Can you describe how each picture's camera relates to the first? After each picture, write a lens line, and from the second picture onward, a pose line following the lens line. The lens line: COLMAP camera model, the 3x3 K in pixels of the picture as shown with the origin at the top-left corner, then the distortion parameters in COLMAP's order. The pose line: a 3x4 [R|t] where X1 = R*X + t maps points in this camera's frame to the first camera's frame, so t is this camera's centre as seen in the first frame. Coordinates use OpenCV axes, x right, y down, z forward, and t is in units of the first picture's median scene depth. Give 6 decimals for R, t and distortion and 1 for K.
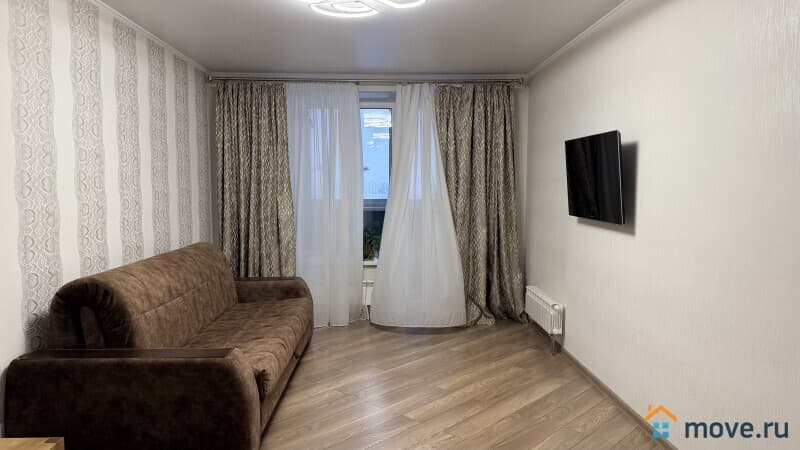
lens RADIAL K [[560.3, 0, 400.2], [0, 560.3, 223.4], [0, 0, 1]] dist [0.058251, -0.055429]
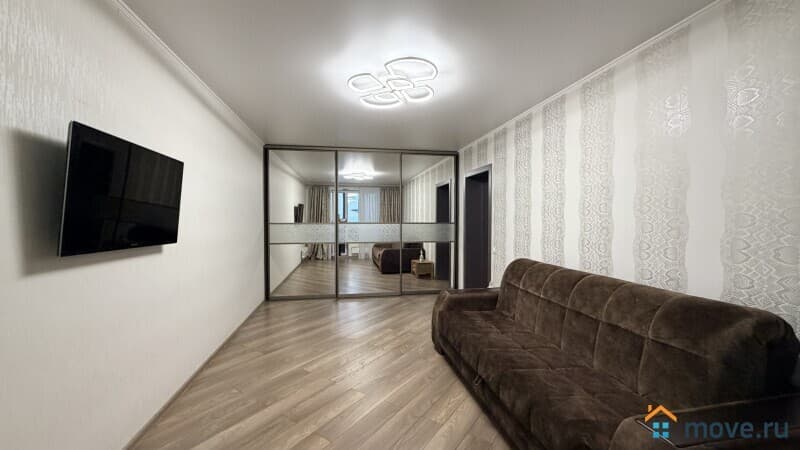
lens RADIAL K [[315.8, 0, 400.3], [0, 315.8, 223.1], [0, 0, 1]] dist [-0.006261, -0.000830]
pose [[-0.989033, 0.001772, -0.147681, 0.031511], [-0.008894, 0.997399, 0.071532, -0.085484], [0.147424, 0.072061, -0.986445, 1.643033]]
